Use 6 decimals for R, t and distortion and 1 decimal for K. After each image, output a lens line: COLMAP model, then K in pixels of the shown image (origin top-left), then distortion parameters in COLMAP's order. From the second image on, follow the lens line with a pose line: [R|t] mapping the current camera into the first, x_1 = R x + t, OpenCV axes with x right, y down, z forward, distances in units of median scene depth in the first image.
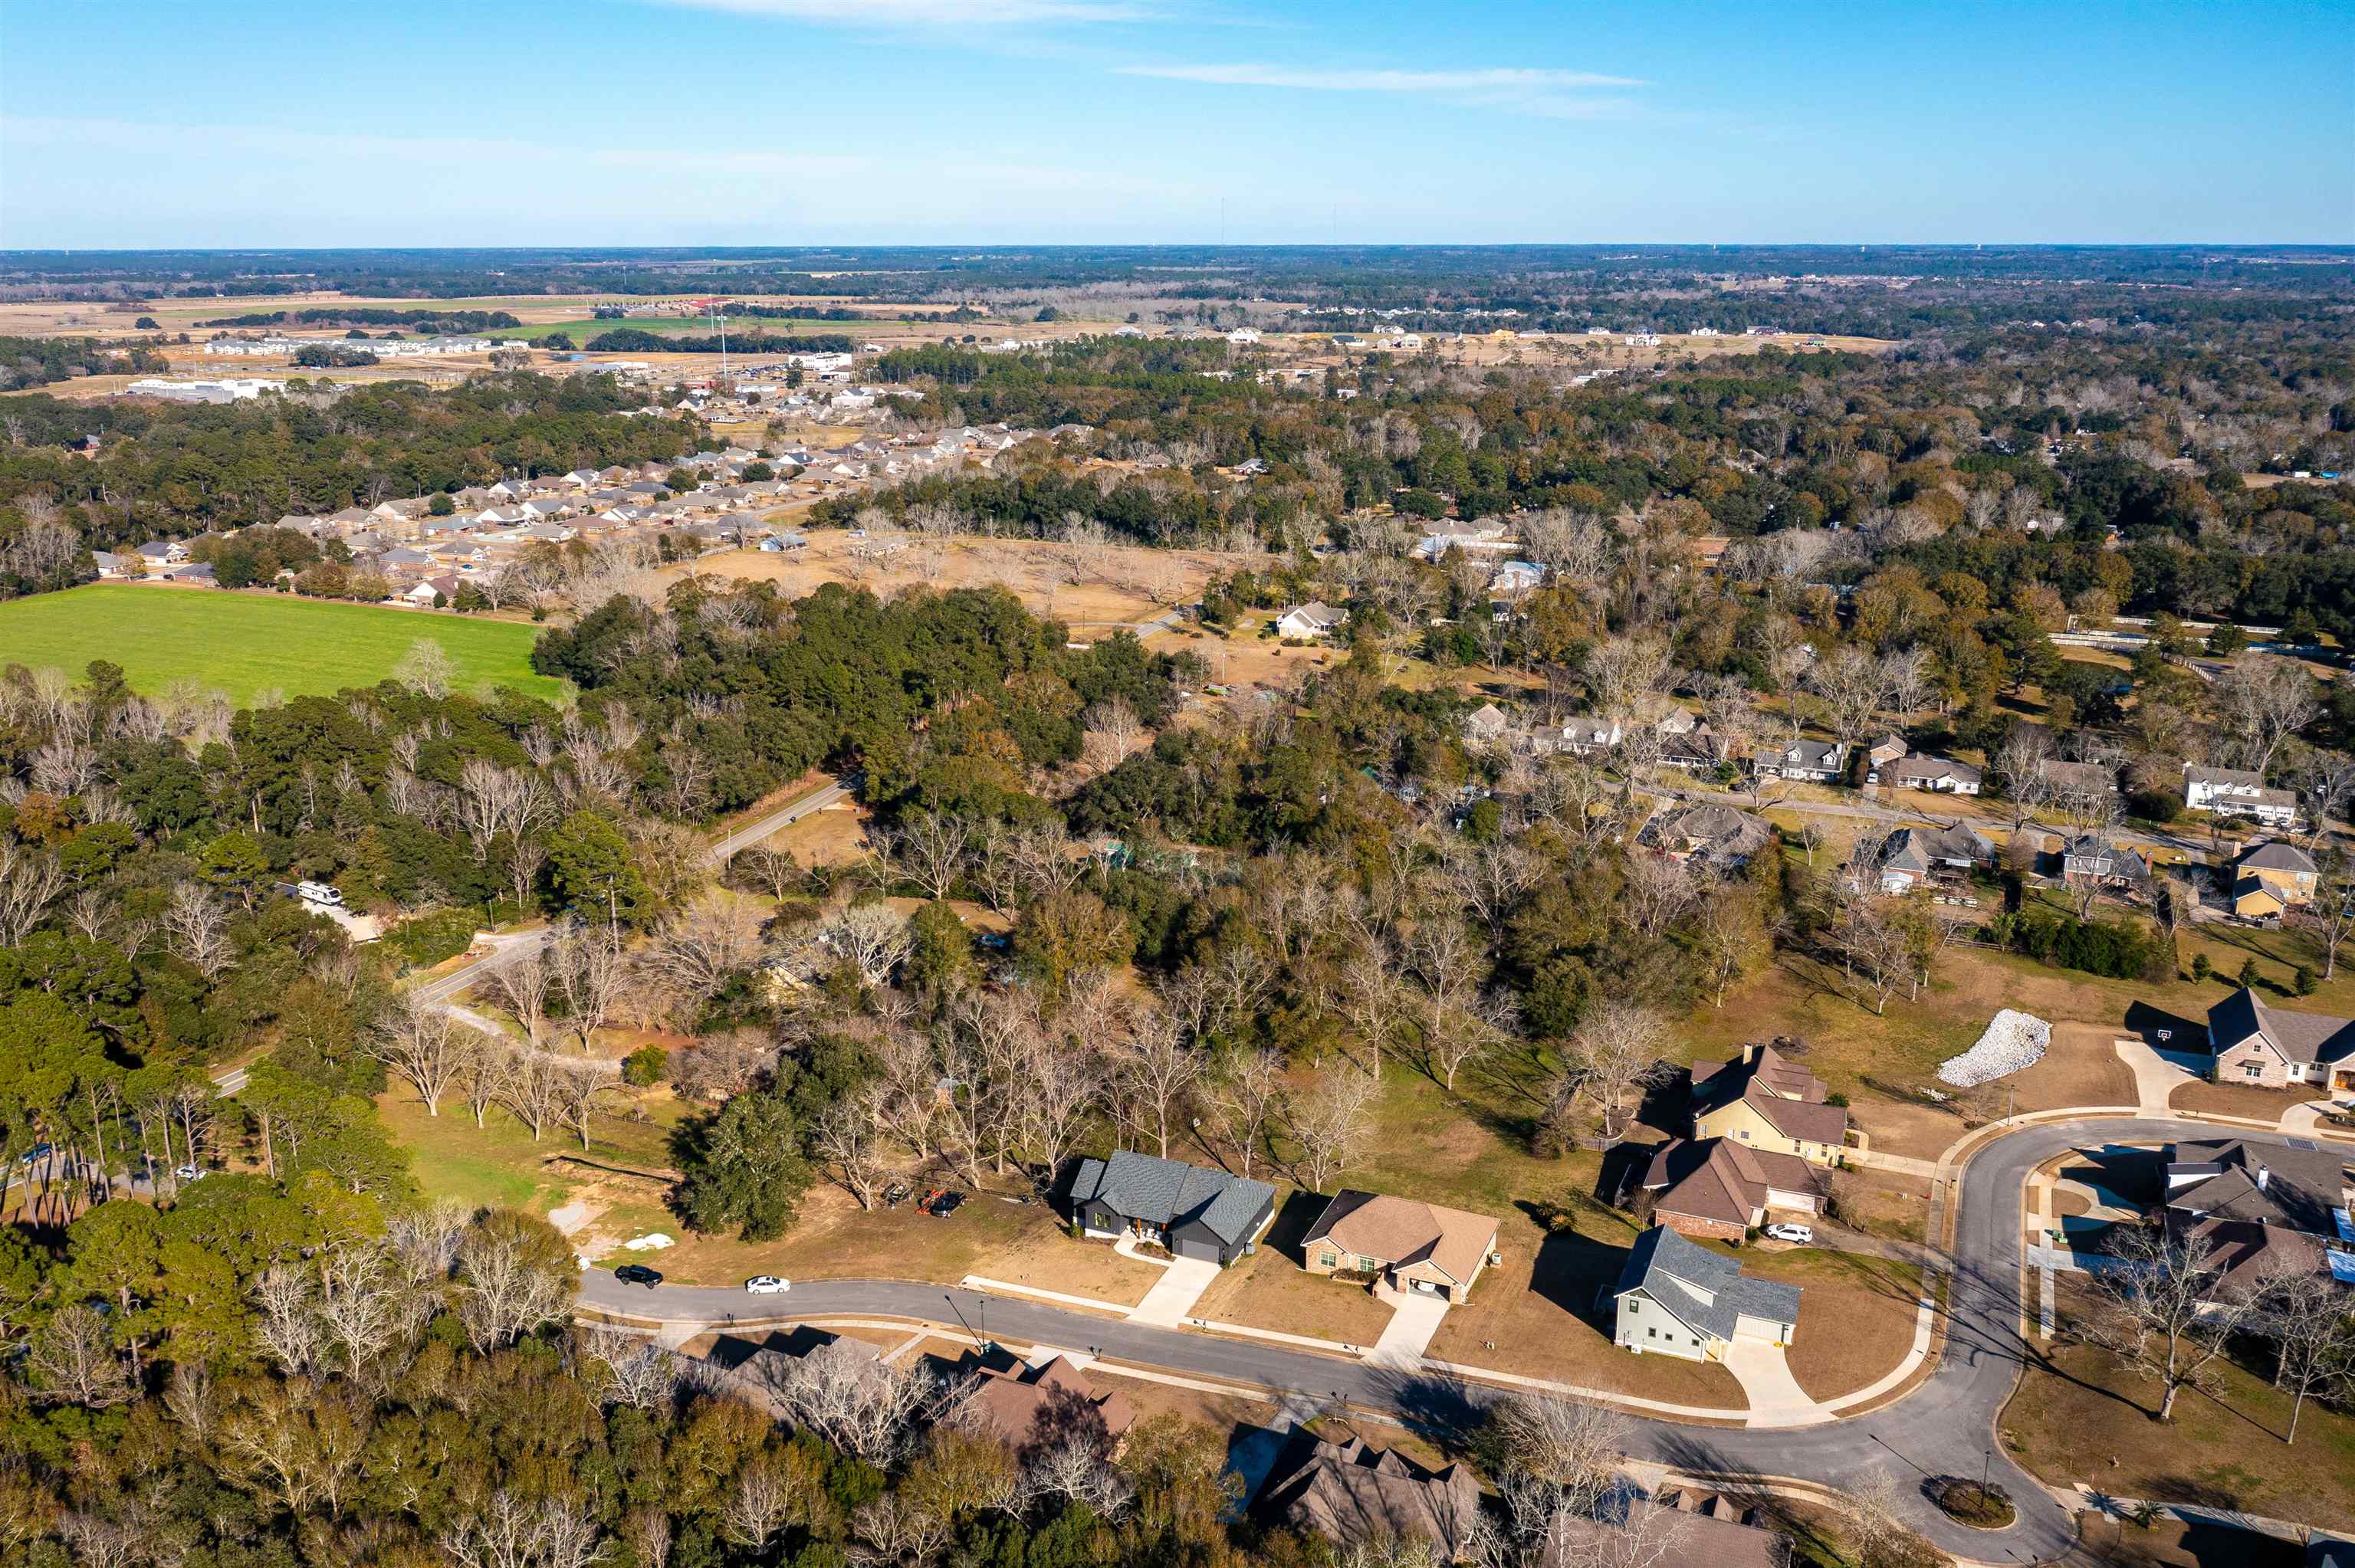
lens RADIAL K [[1899.0, 0, 1188.1], [0, 1899.0, 780.1], [0, 0, 1]] dist [-0.016714, -0.002018]
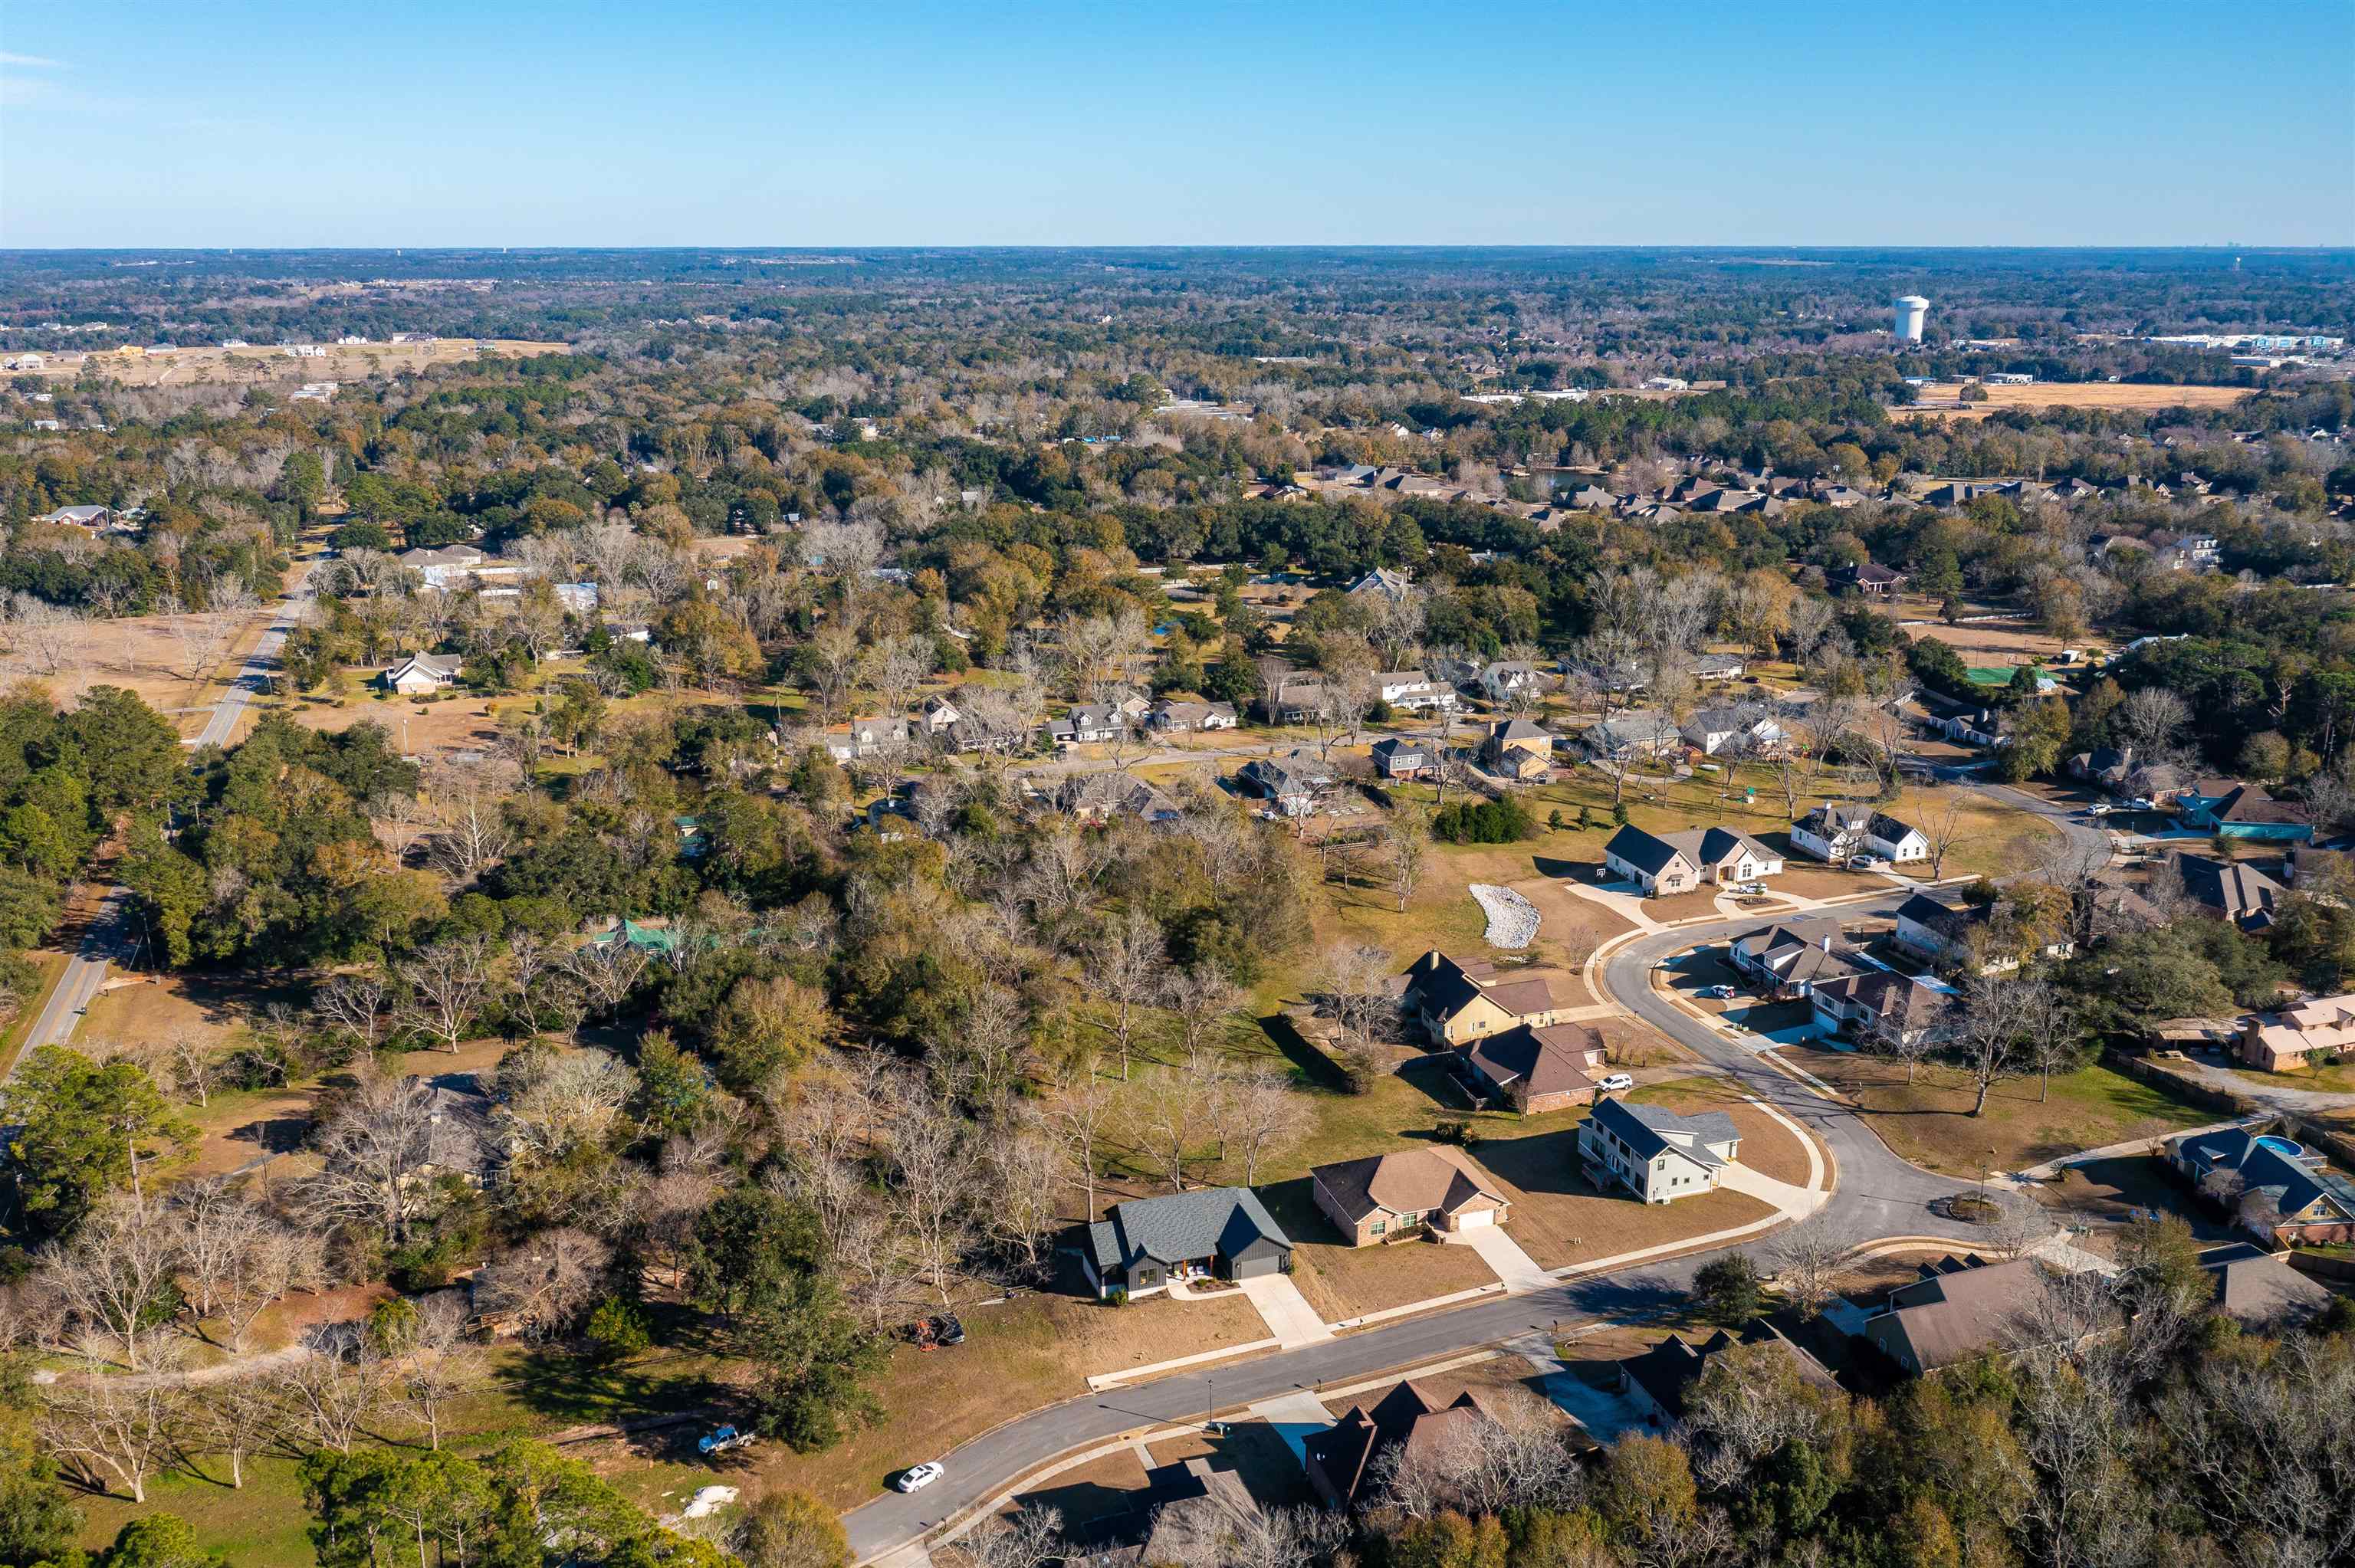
lens RADIAL K [[1893.9, 0, 1181.9], [0, 1893.9, 763.8], [0, 0, 1]] dist [-0.016821, 0.003607]
pose [[0.750841, -0.172321, 0.637607, -0.339356], [0.178022, 0.982439, 0.055879, -0.039850], [-0.636039, 0.071551, 0.768332, 0.140565]]
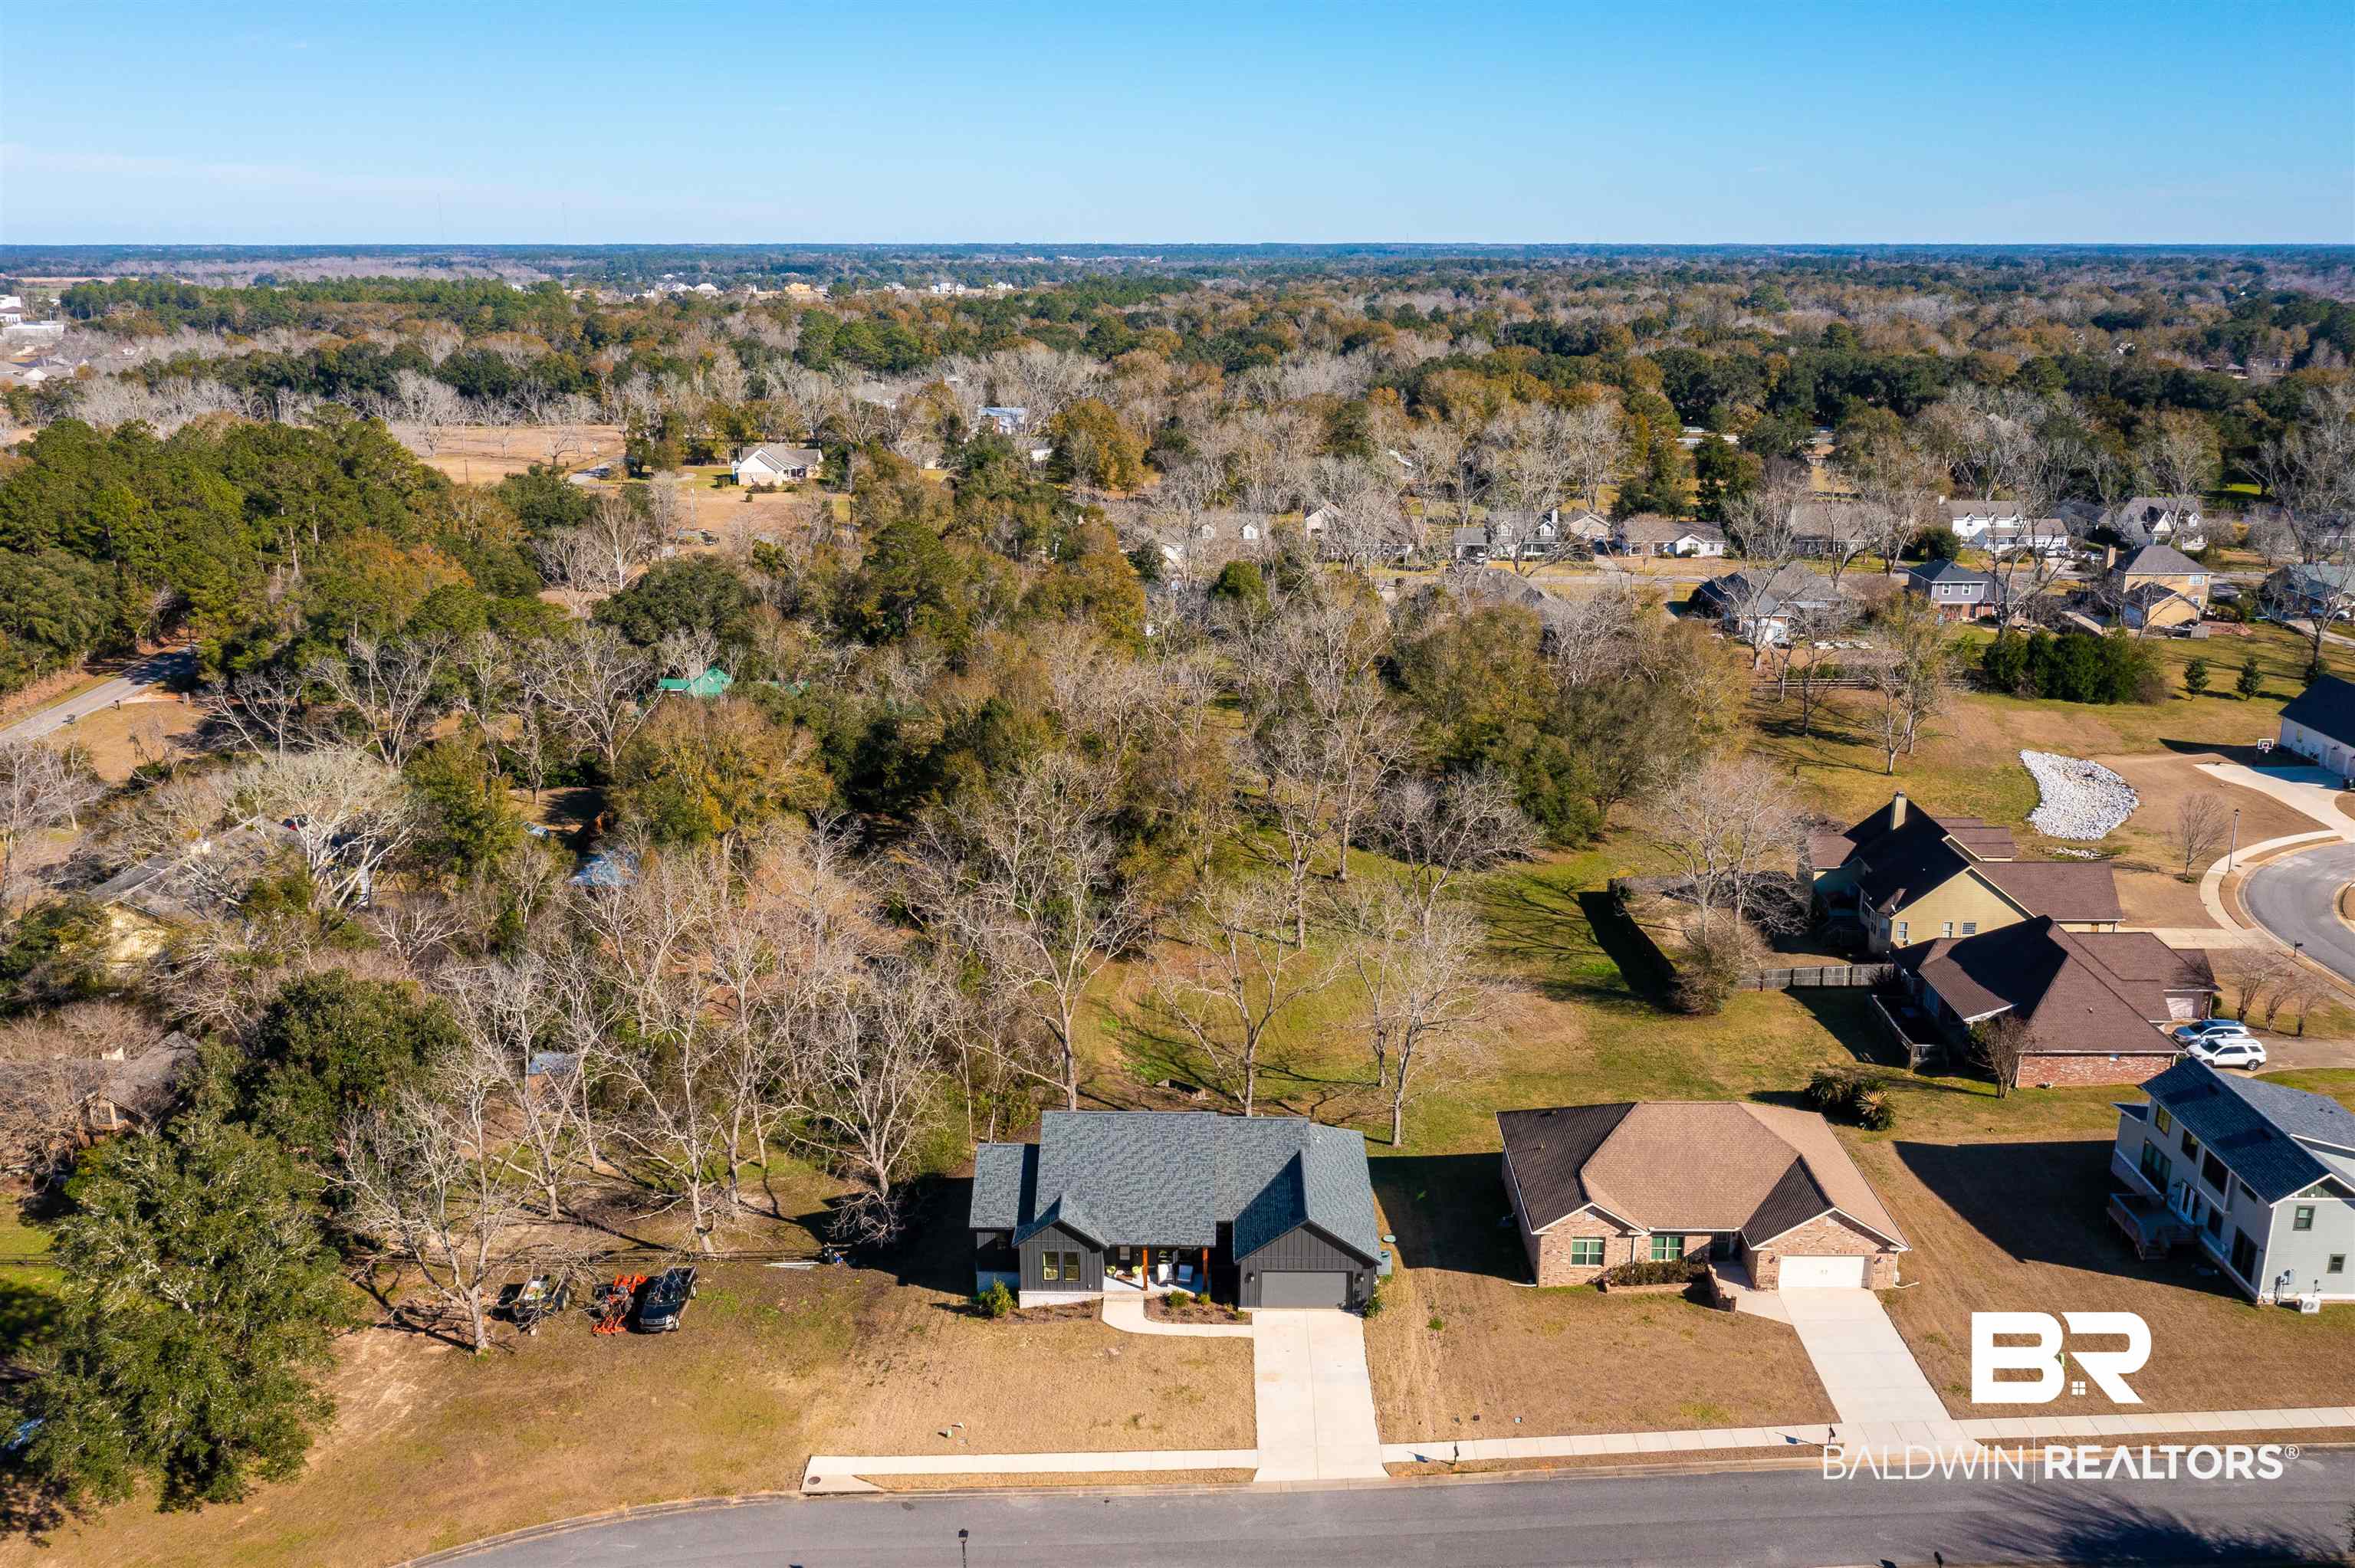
lens RADIAL K [[1893.9, 0, 1181.9], [0, 1893.9, 763.8], [0, 0, 1]] dist [-0.016821, 0.003607]
pose [[0.928839, -0.098837, 0.357058, -0.096366], [0.101918, 0.994740, 0.010229, 0.063706], [-0.356191, 0.026890, 0.934026, 0.324166]]
